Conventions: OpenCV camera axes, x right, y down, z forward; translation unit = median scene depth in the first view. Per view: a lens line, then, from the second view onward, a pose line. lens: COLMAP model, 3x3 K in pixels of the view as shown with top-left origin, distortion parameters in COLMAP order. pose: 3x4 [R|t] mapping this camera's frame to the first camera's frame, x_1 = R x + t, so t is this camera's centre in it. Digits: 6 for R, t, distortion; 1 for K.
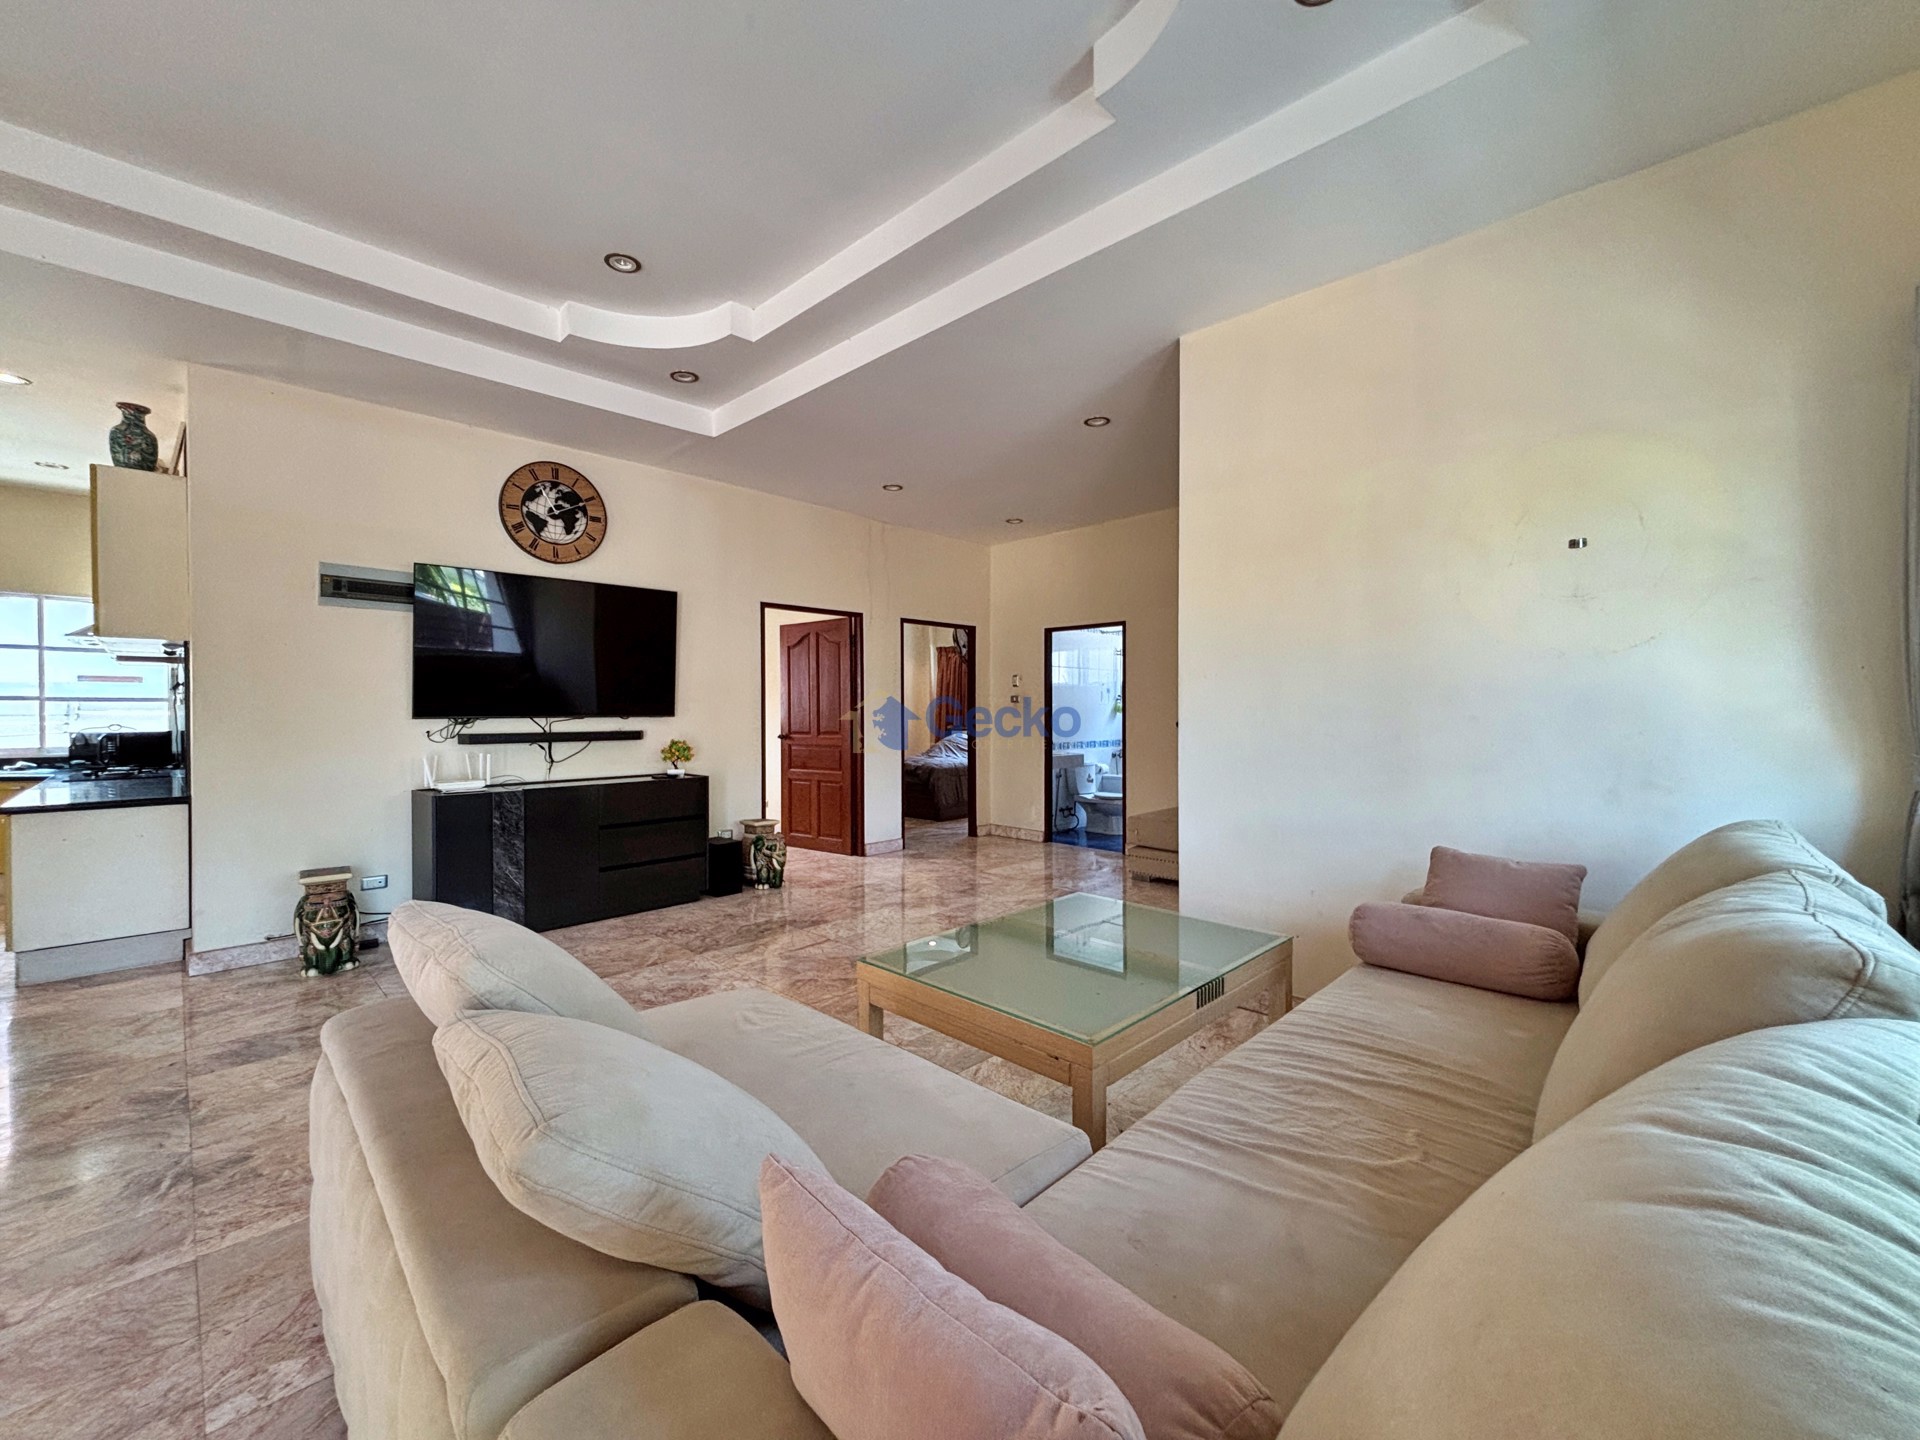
lens RADIAL K [[775.9, 0, 966.8], [0, 775.9, 712.1], [0, 0, 1]] dist [0.002581, 0.000685]
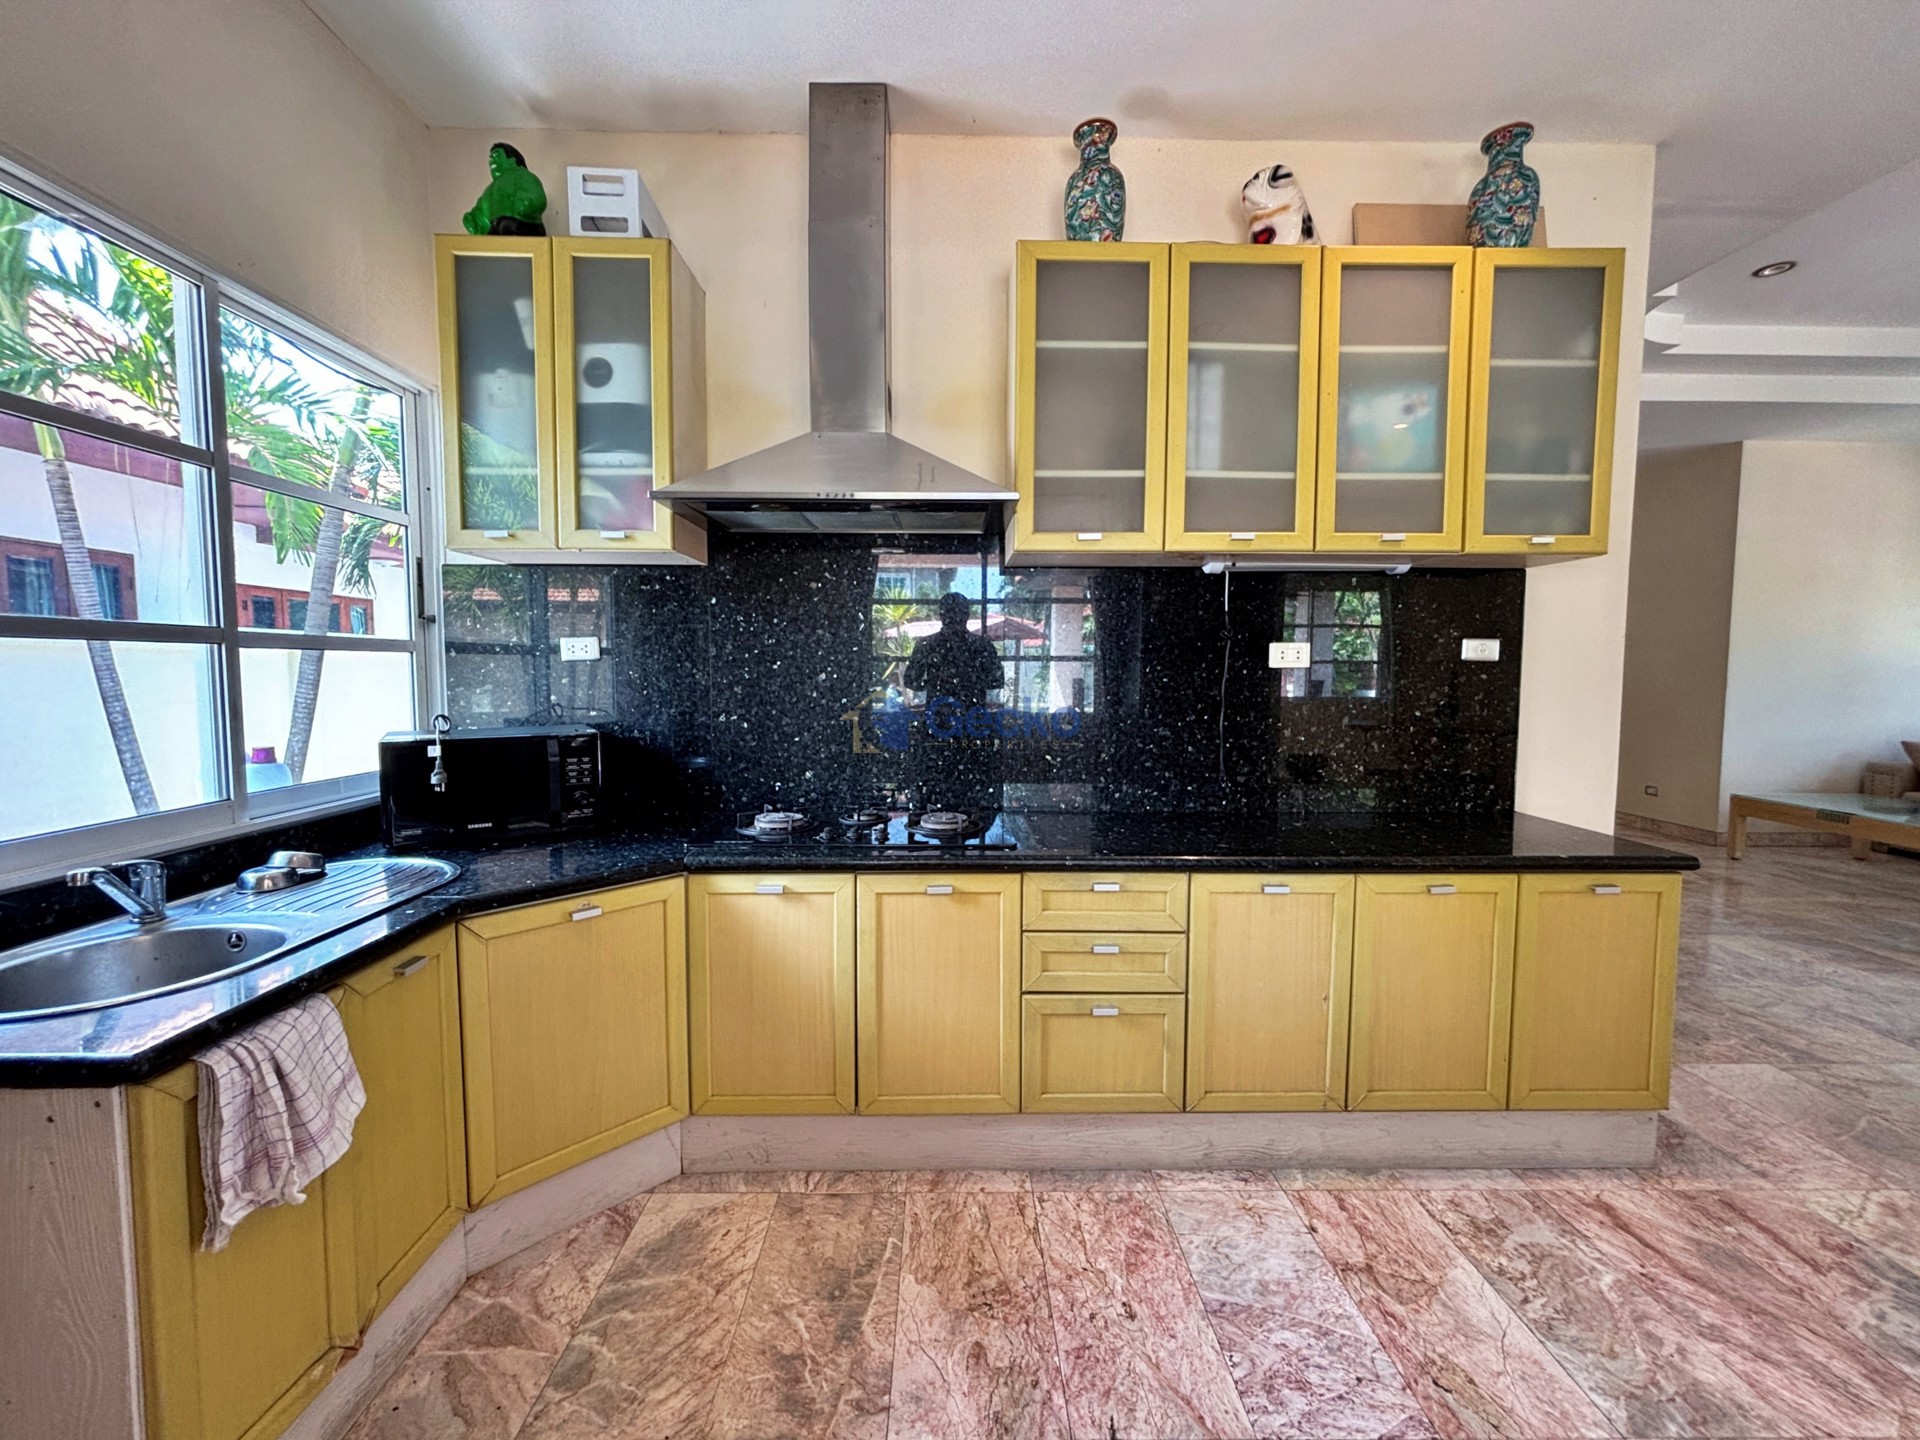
lens RADIAL K [[775.9, 0, 964.3], [0, 775.9, 712.1], [0, 0, 1]] dist [0.002581, 0.000685]
pose [[0.705657, -0.037759, 0.707546, -1.492158], [-0.005096, 0.998283, 0.058357, -0.009338], [-0.708535, -0.044786, 0.704253, 0.733992]]
